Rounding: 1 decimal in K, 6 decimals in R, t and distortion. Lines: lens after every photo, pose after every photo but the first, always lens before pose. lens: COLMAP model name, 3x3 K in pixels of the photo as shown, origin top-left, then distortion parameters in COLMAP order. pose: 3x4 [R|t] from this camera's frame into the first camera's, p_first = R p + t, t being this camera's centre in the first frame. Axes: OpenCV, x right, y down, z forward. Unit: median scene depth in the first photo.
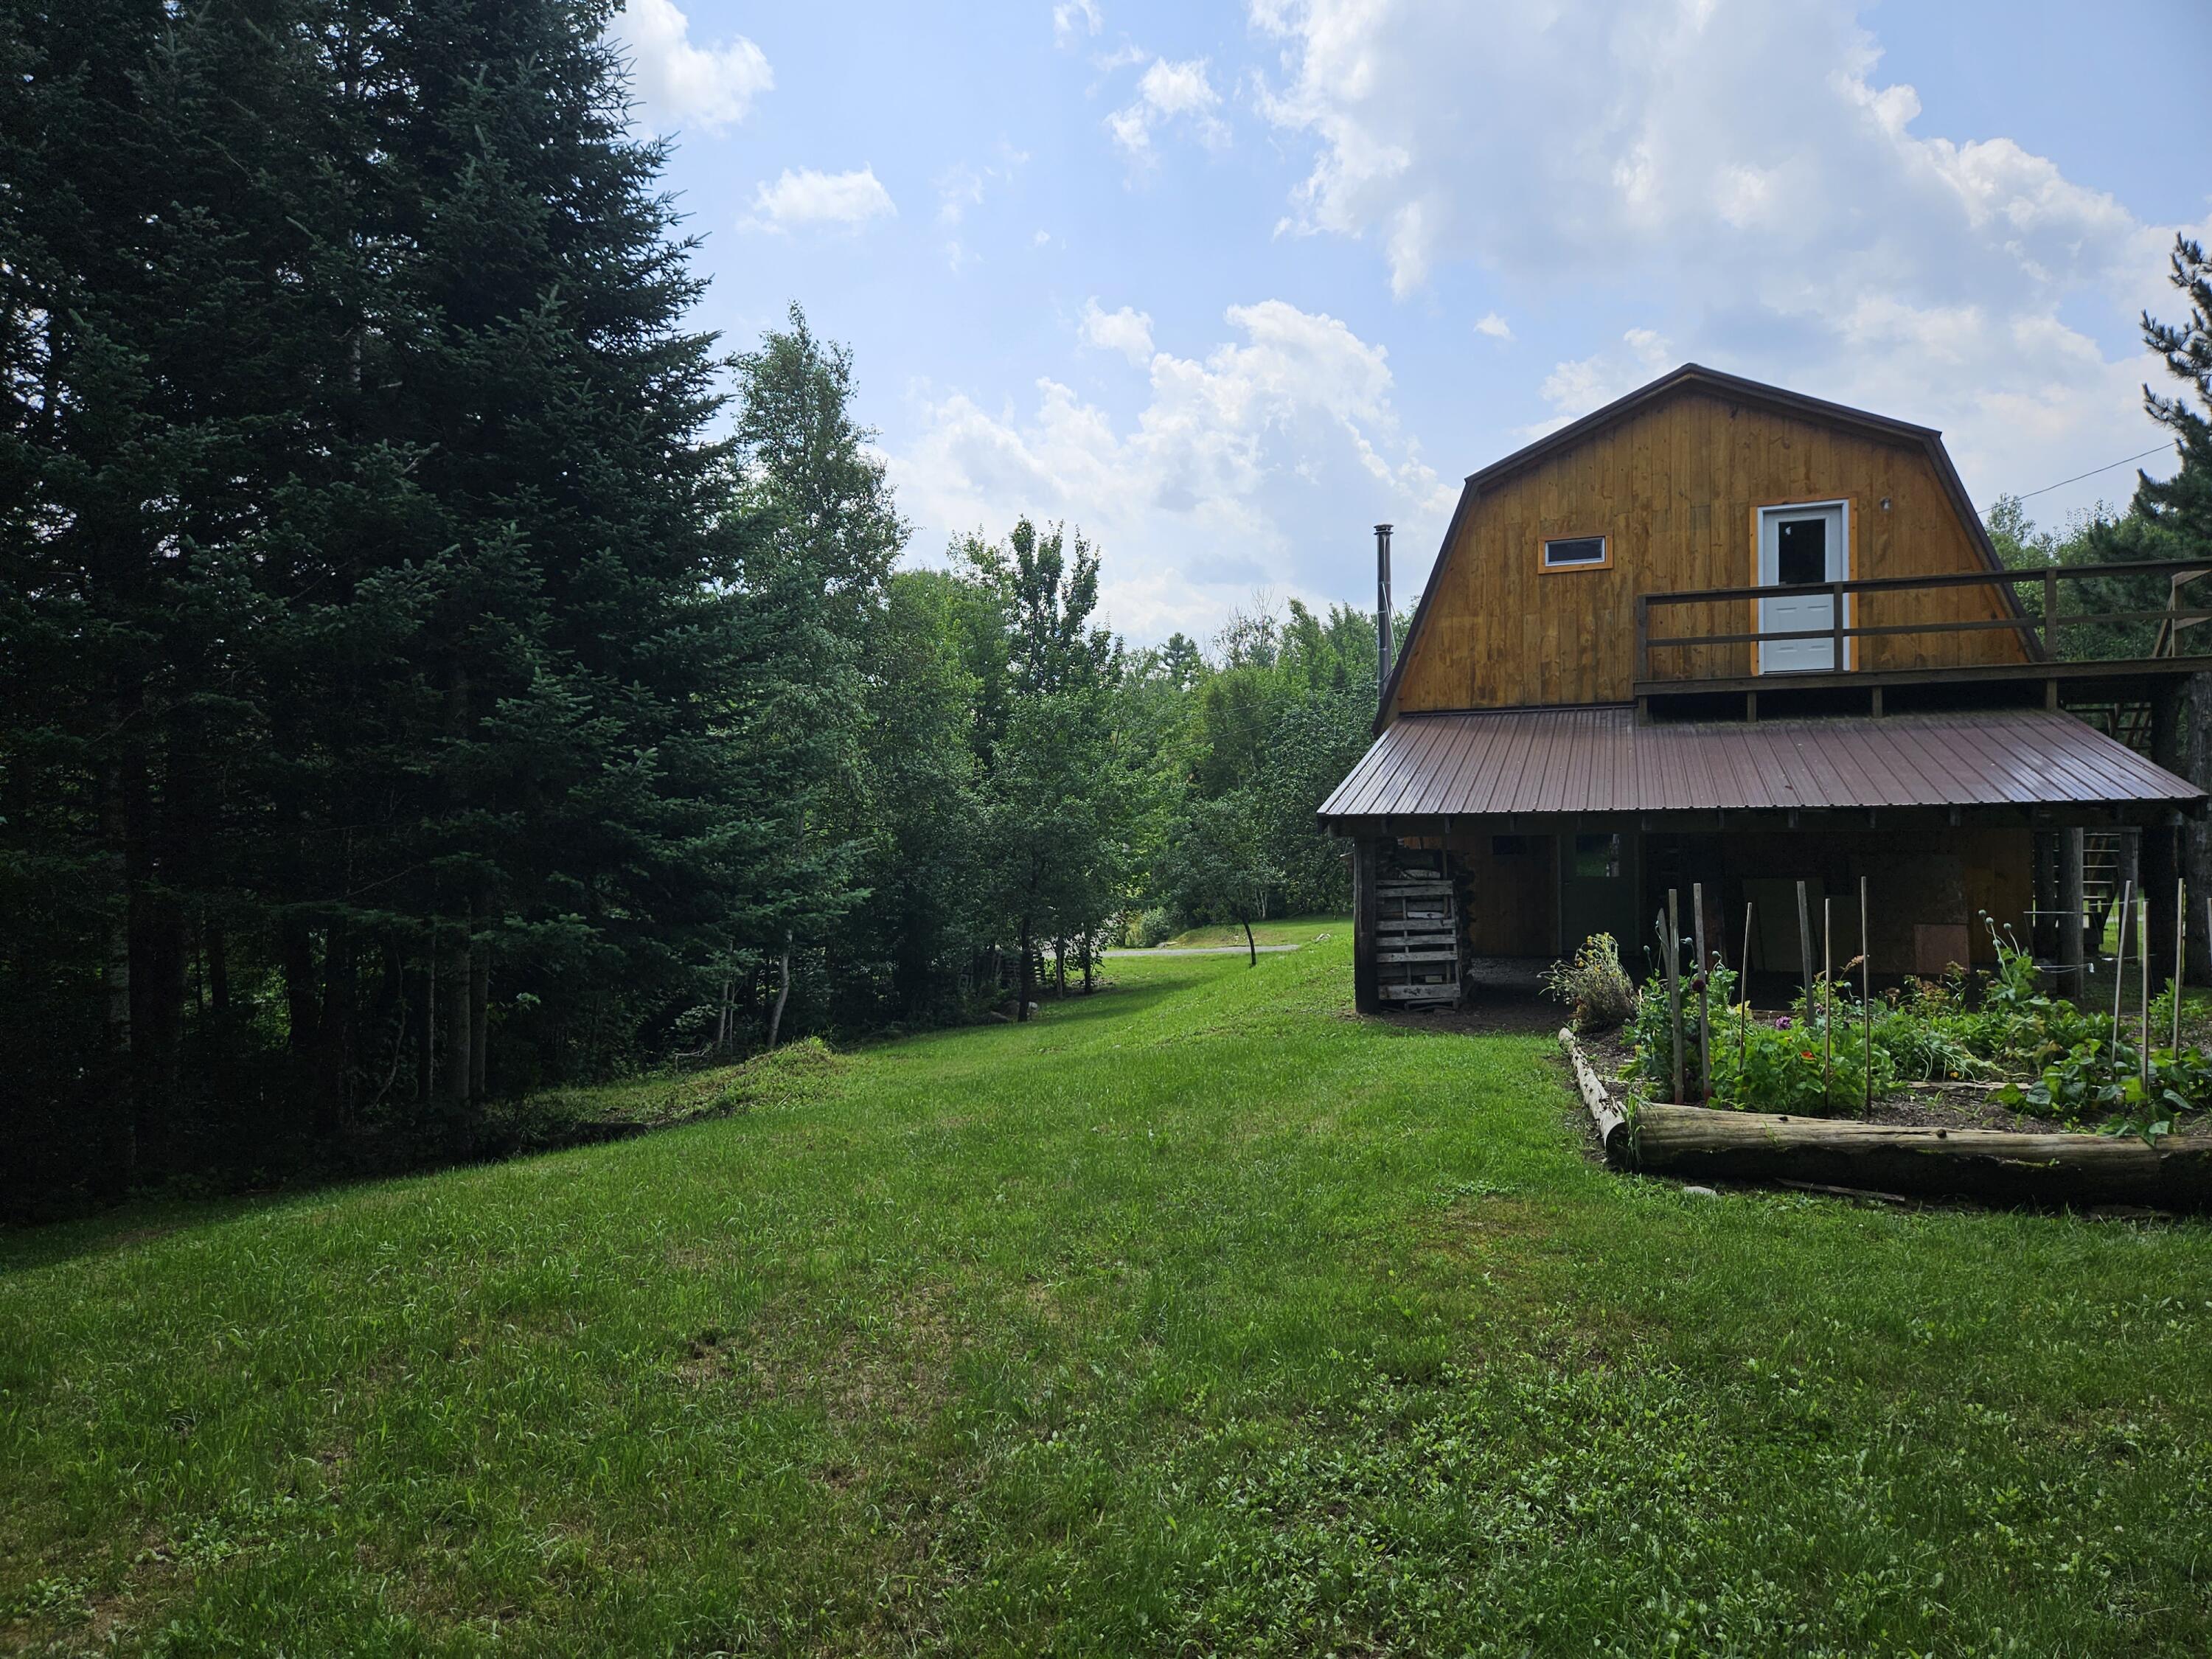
lens RADIAL K [[1472.5, 0, 1097.4], [0, 1472.5, 835.1], [0, 0, 1]] dist [0.073544, -0.060856]
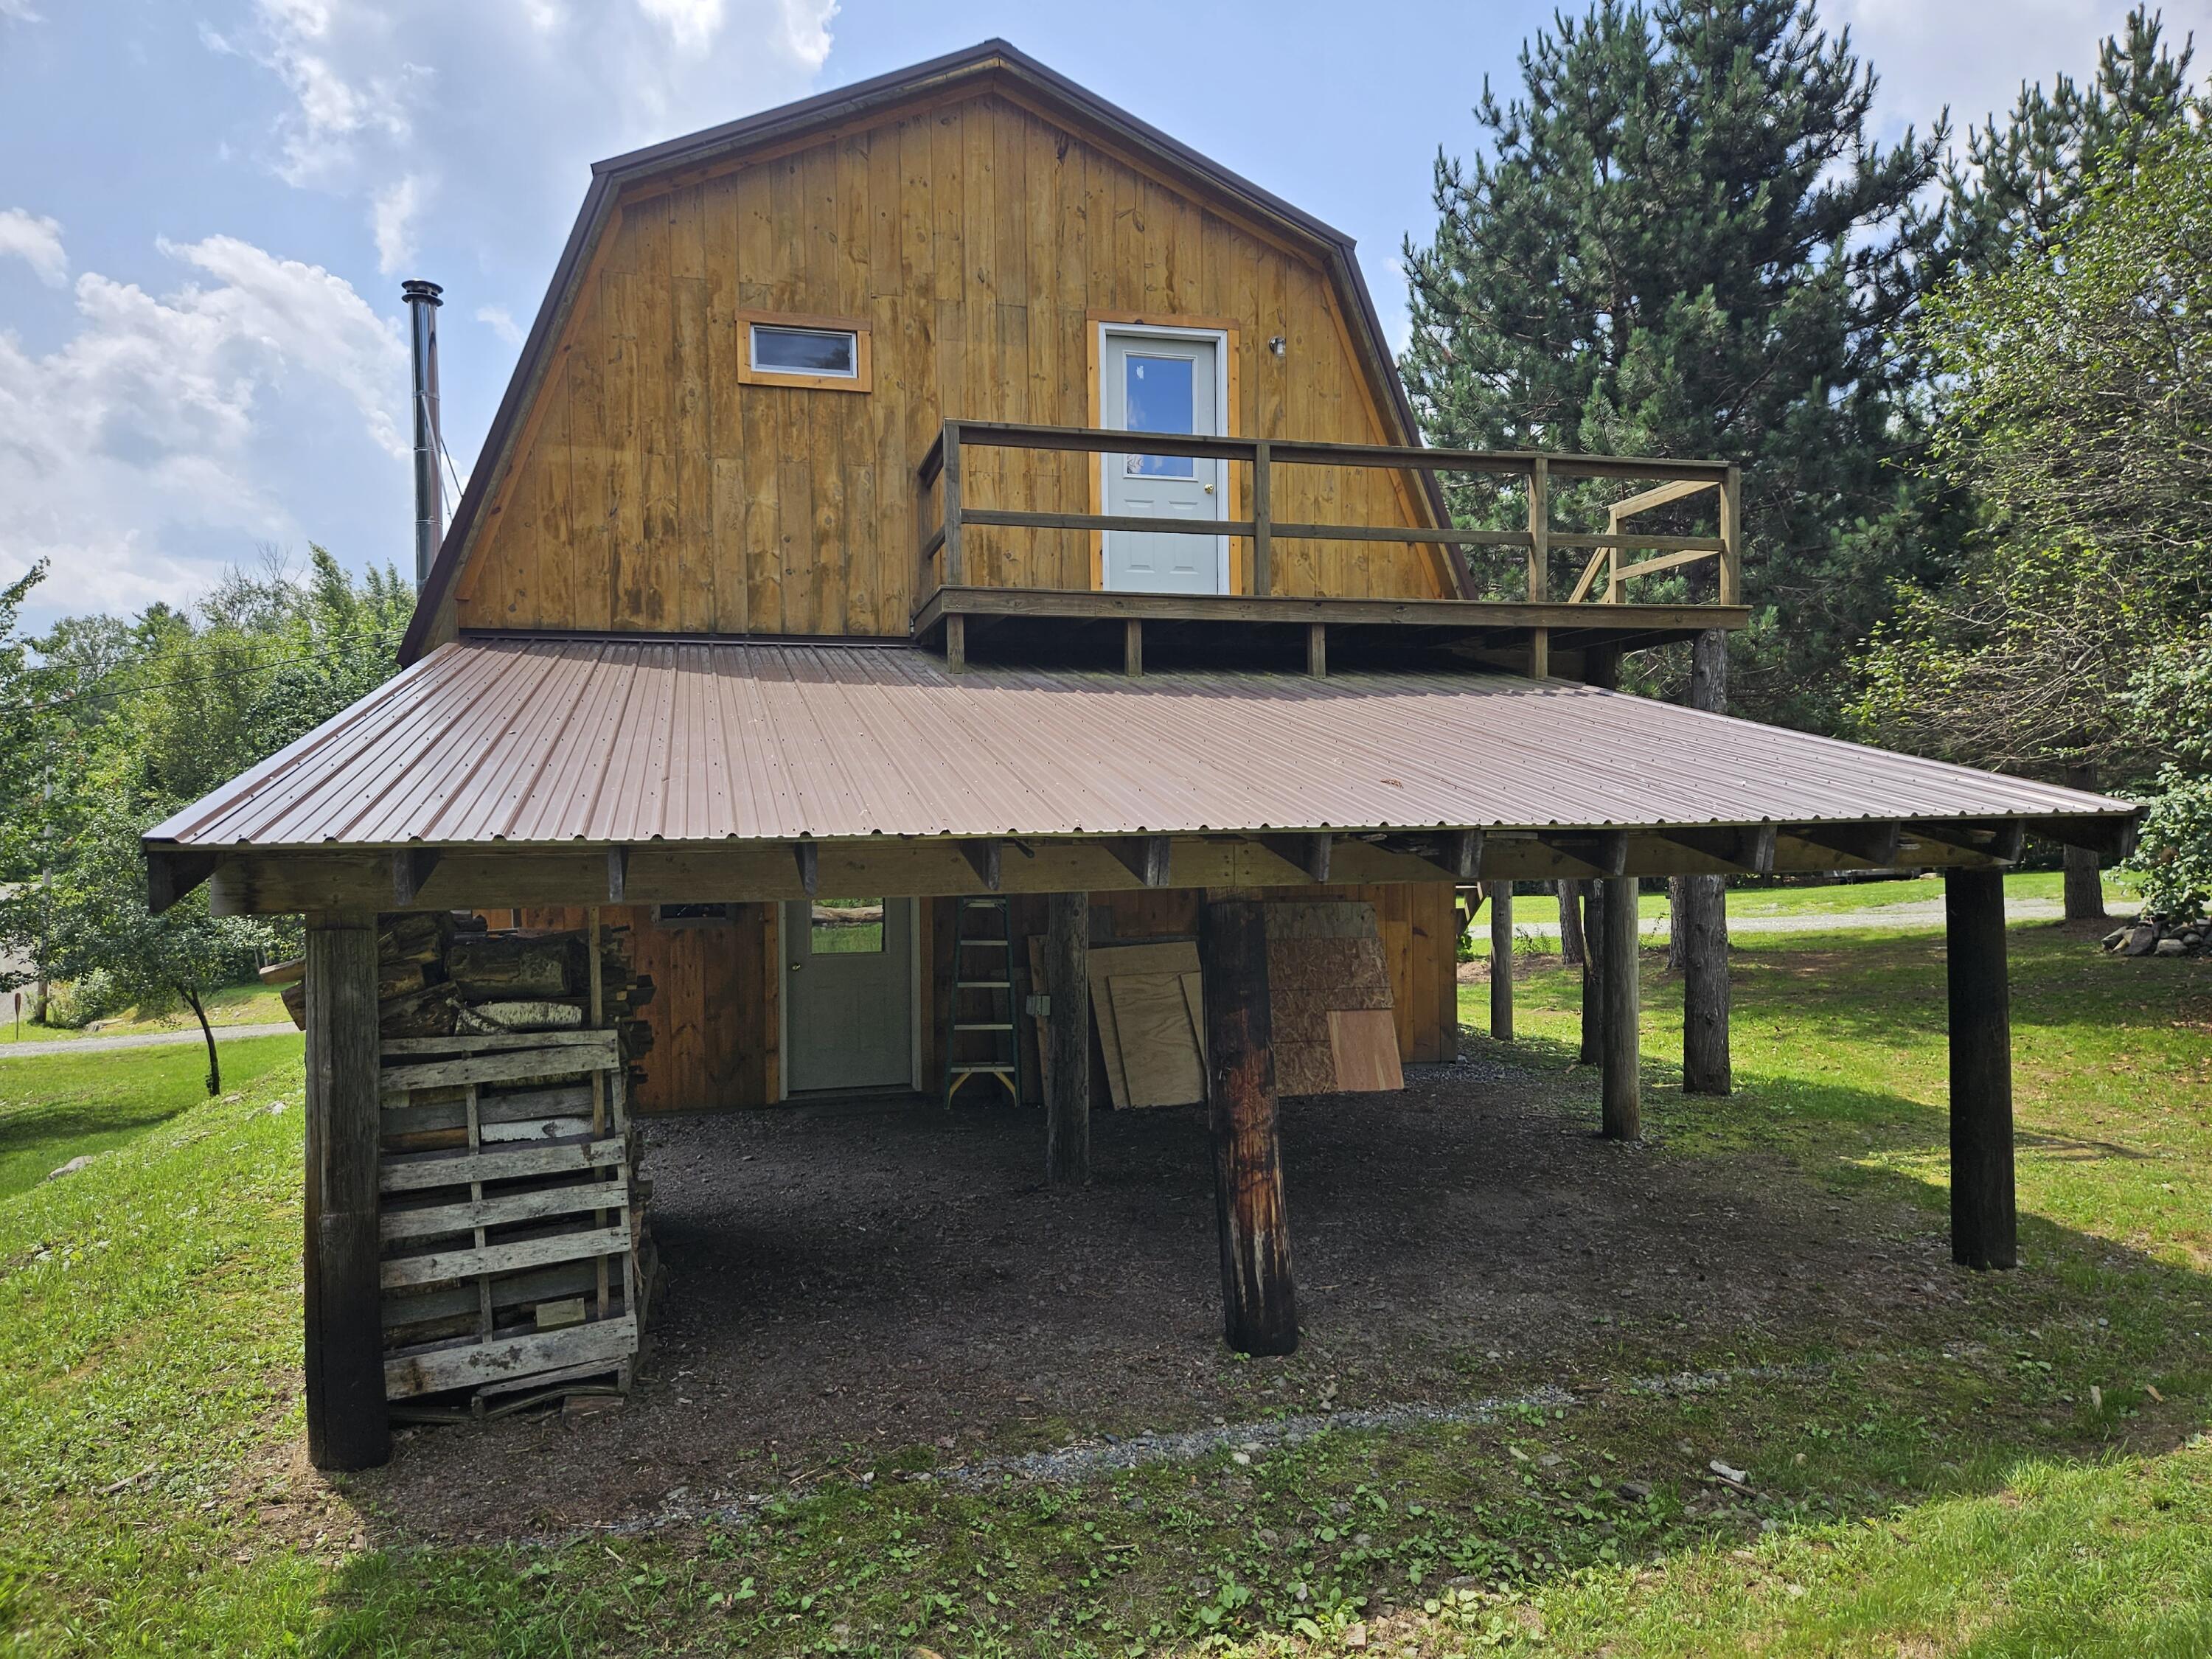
lens RADIAL K [[1472.5, 0, 1099.3], [0, 1472.5, 850.7], [0, 0, 1]] dist [0.073544, -0.060856]
pose [[0.824405, -0.004293, 0.565983, 0.106644], [0.006258, 0.999979, -0.001530, -0.008668], [-0.565965, 0.004803, 0.824415, 0.510374]]
